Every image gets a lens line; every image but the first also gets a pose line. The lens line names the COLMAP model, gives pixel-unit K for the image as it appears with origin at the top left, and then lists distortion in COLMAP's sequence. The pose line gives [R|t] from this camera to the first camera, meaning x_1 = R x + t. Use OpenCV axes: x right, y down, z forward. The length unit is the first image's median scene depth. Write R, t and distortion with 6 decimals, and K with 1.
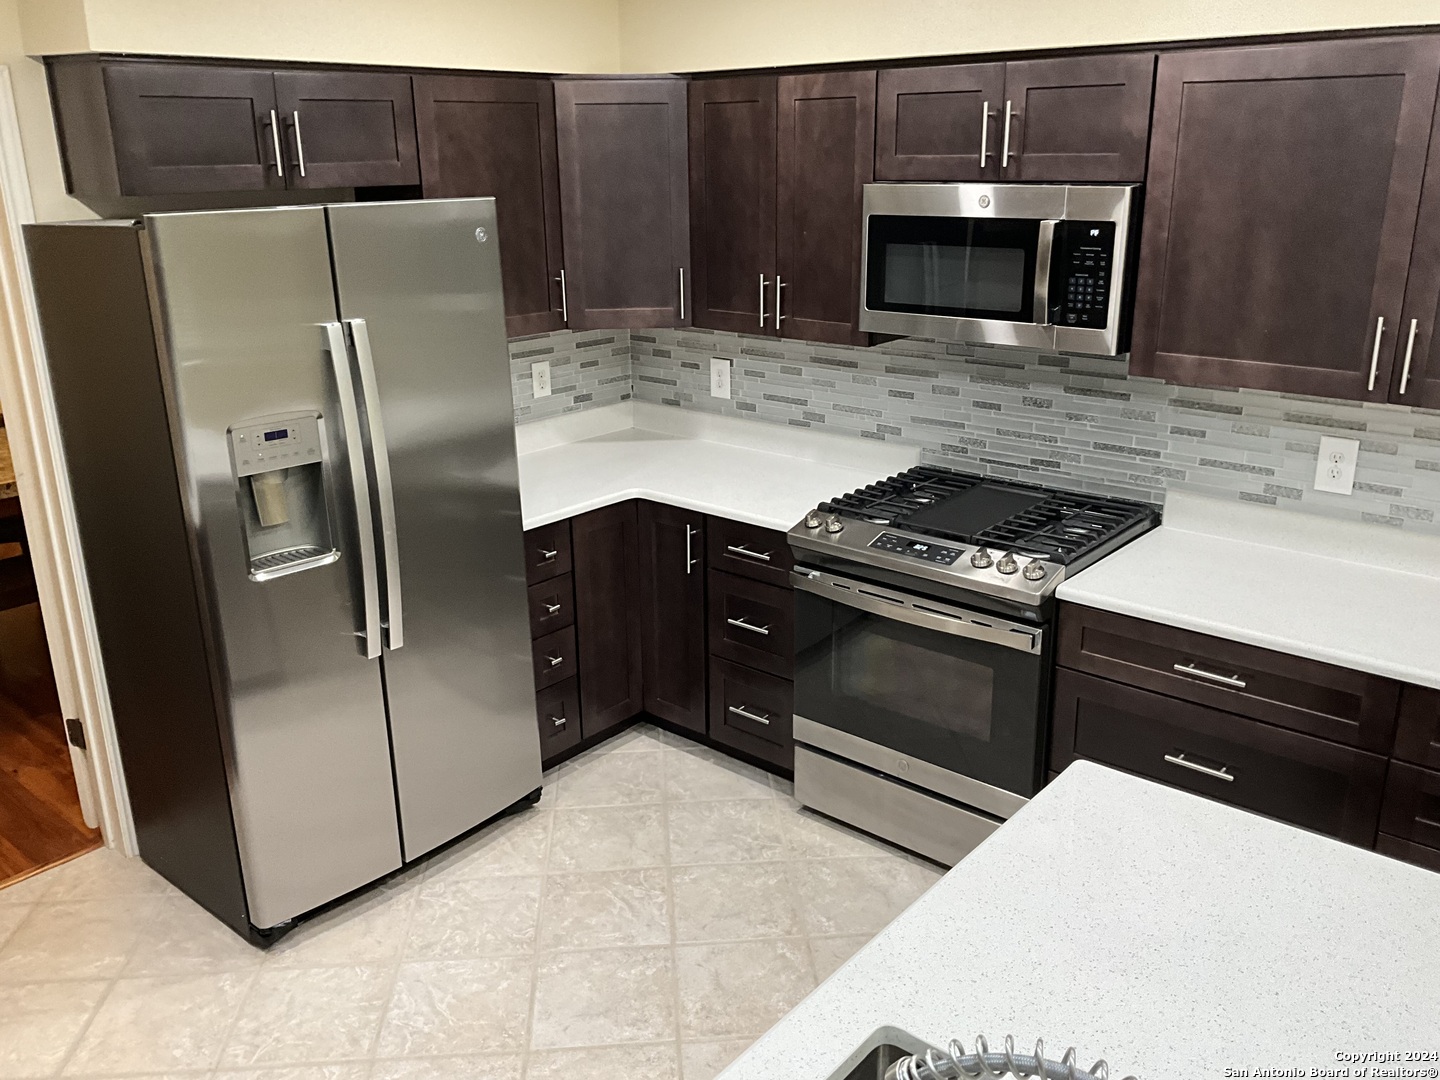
lens RADIAL K [[1216.7, 0, 726.4], [0, 1216.7, 550.7], [0, 0, 1]] dist [0.071796, -0.111647]
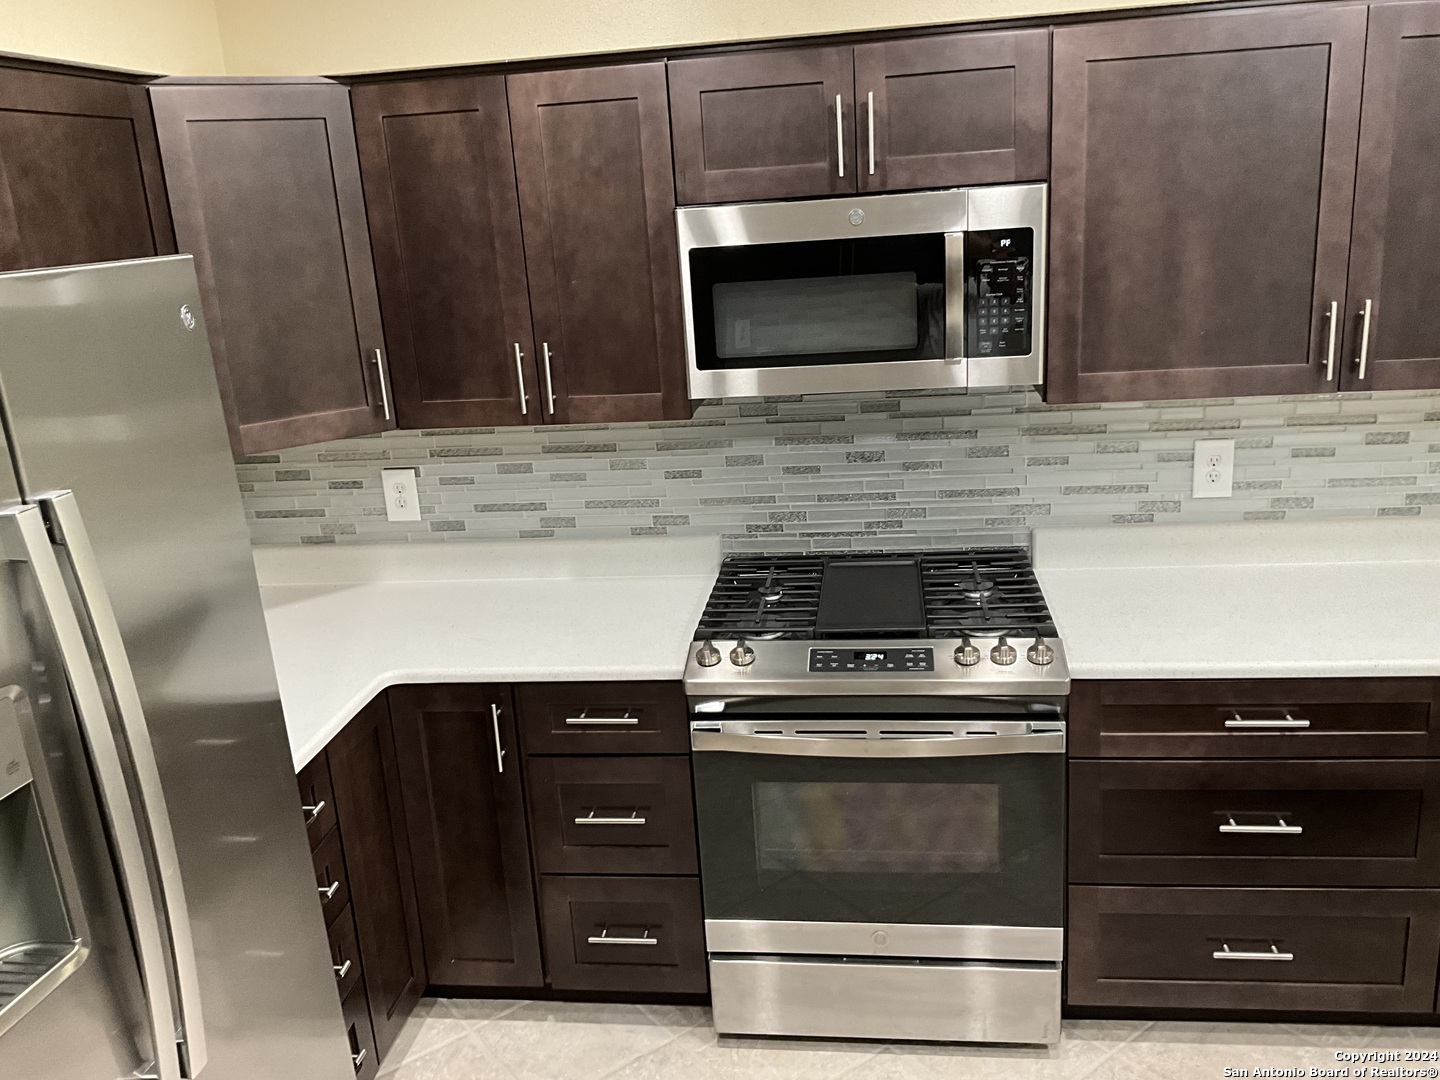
lens RADIAL K [[1216.7, 0, 731.6], [0, 1216.7, 542.8], [0, 0, 1]] dist [0.071796, -0.111647]
pose [[0.833869, -0.191414, 0.517710, -0.276612], [0.223732, 0.974651, -0.000004, -0.085500], [-0.504585, 0.115831, 0.855556, 0.340578]]
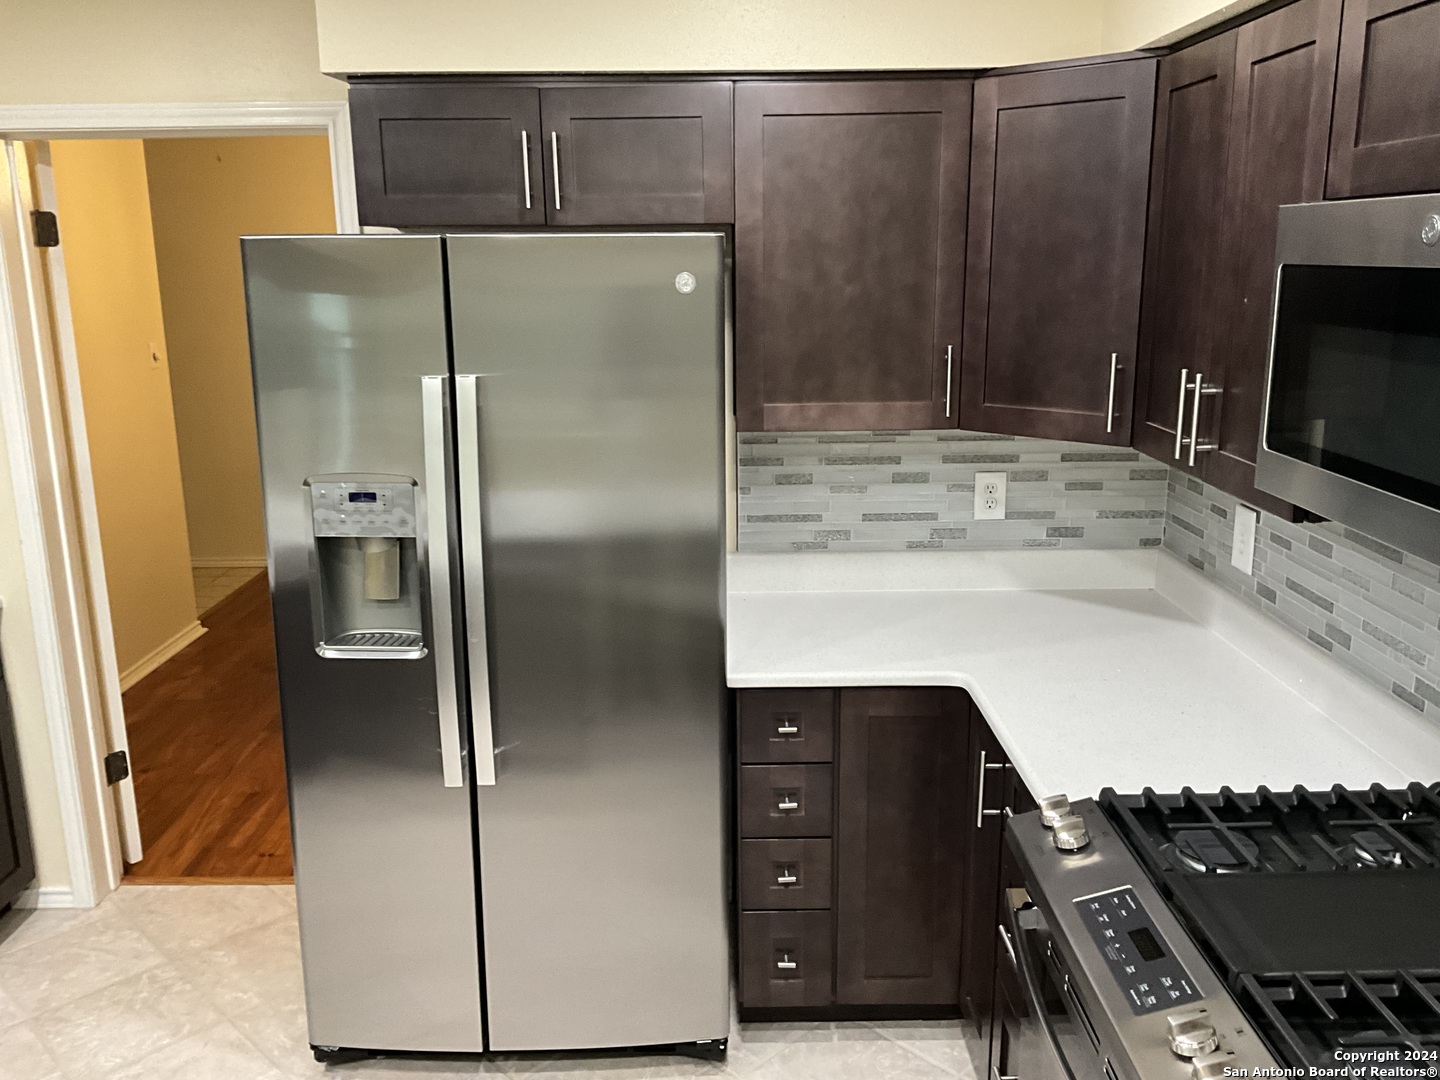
lens RADIAL K [[1216.7, 0, 715.0], [0, 1216.7, 538.8], [0, 0, 1]] dist [0.071796, -0.111647]
pose [[0.643853, 0.179749, -0.743736, 0.346690], [-0.236767, 0.971111, 0.029732, -0.119599], [0.727595, 0.156949, 0.667812, 0.489433]]
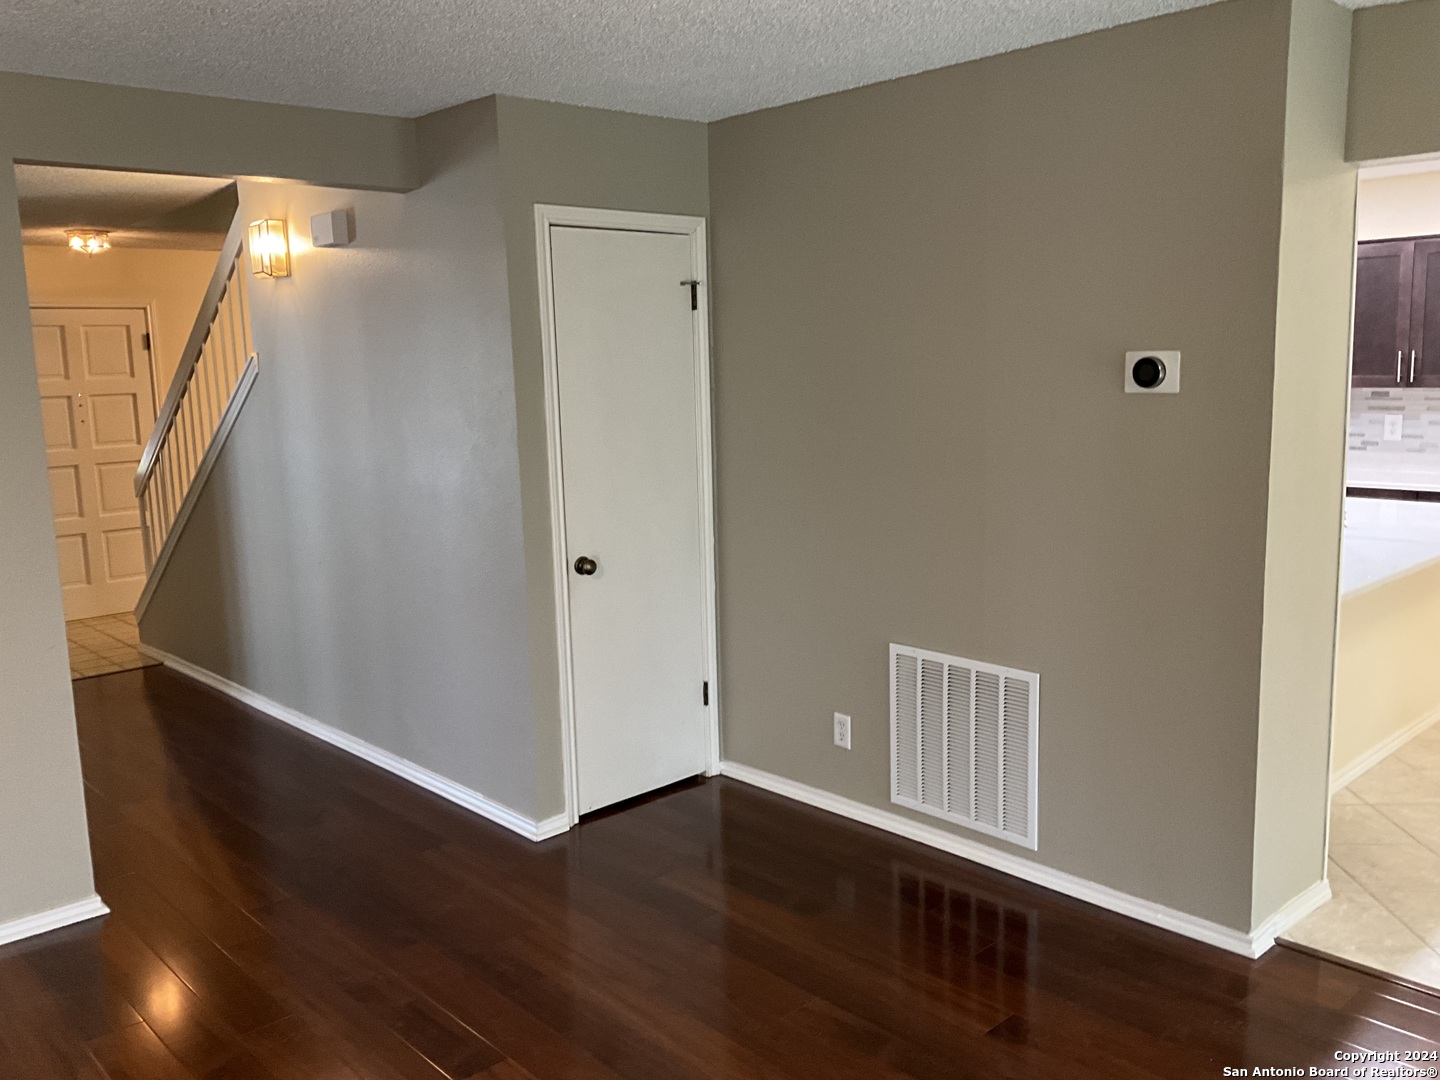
lens RADIAL K [[1216.7, 0, 718.4], [0, 1216.7, 537.8], [0, 0, 1]] dist [0.071796, -0.111647]
pose [[0.993737, 0.000719, -0.111746, -0.396387], [-0.019470, 0.985798, -0.166801, 0.450689], [0.110039, 0.167932, 0.979638, -1.091779]]
